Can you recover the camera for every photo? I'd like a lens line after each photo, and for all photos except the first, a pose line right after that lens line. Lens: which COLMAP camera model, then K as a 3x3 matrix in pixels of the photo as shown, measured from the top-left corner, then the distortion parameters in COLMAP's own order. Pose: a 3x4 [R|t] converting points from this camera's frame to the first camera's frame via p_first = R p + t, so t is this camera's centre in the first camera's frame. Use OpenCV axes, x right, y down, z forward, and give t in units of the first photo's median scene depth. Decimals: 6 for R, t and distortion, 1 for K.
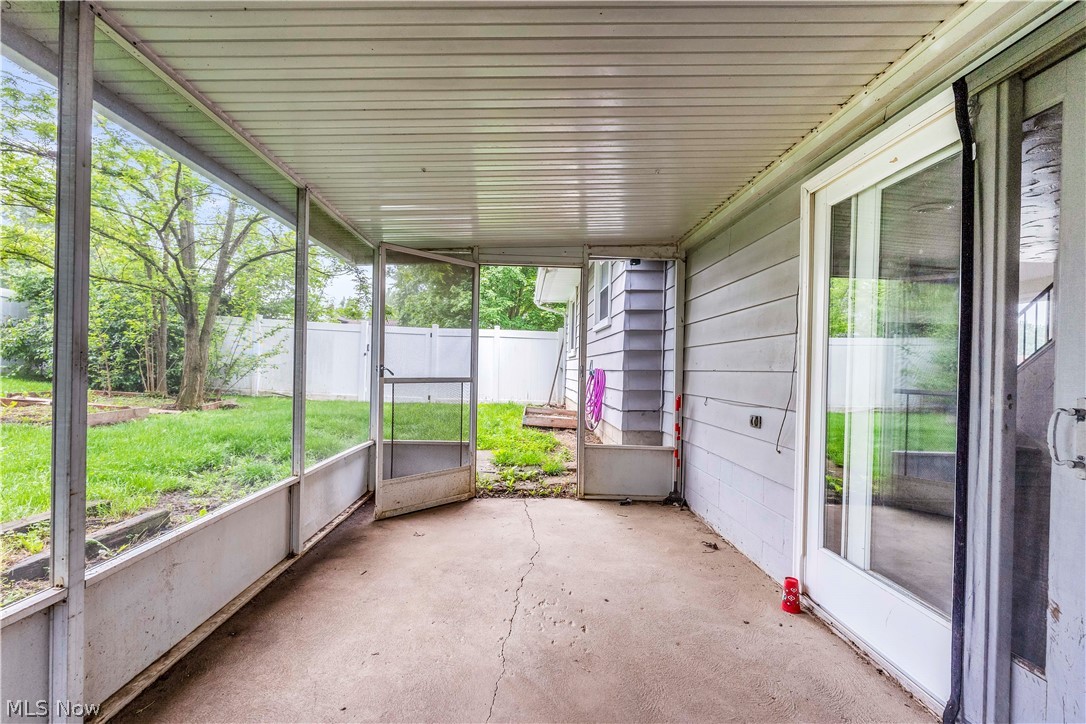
lens RADIAL K [[441.5, 0, 538.0], [0, 441.5, 368.9], [0, 0, 1]] dist [-0.000079, -0.000348]
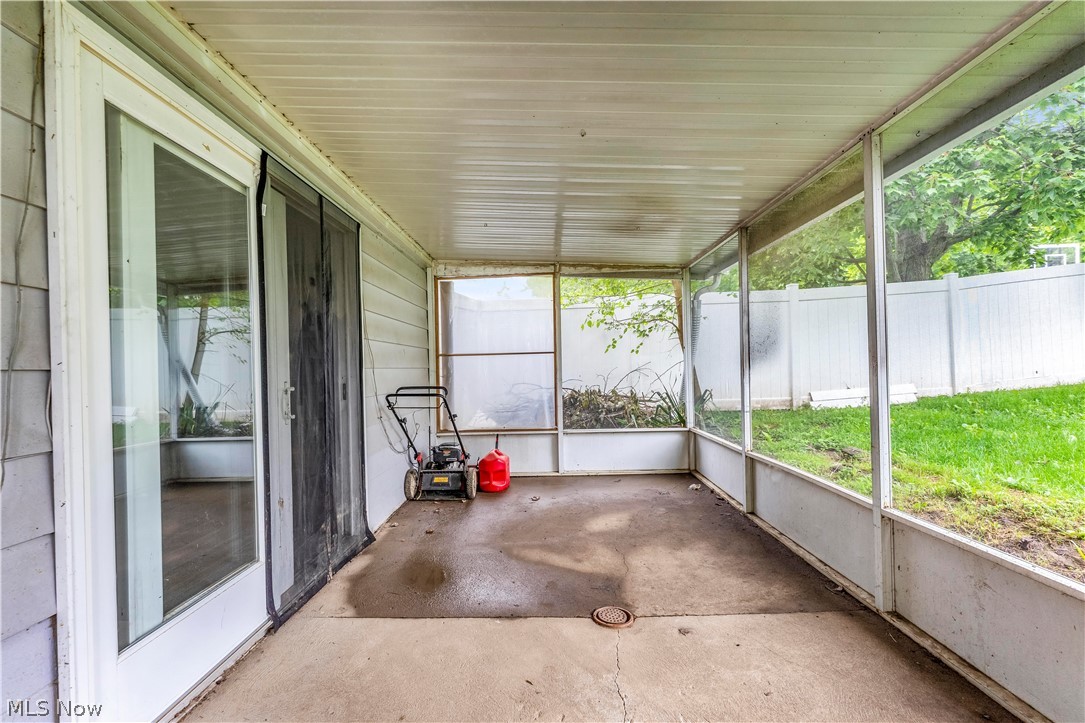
lens RADIAL K [[445.4, 0, 538.3], [0, 445.4, 368.8], [0, 0, 1]] dist [0.001100, -0.000023]
pose [[-0.998381, -0.001749, 0.056852, 0.033942], [-0.001547, 0.999992, 0.003604, 0.003049], [-0.056858, 0.003510, -0.998376, 1.943670]]
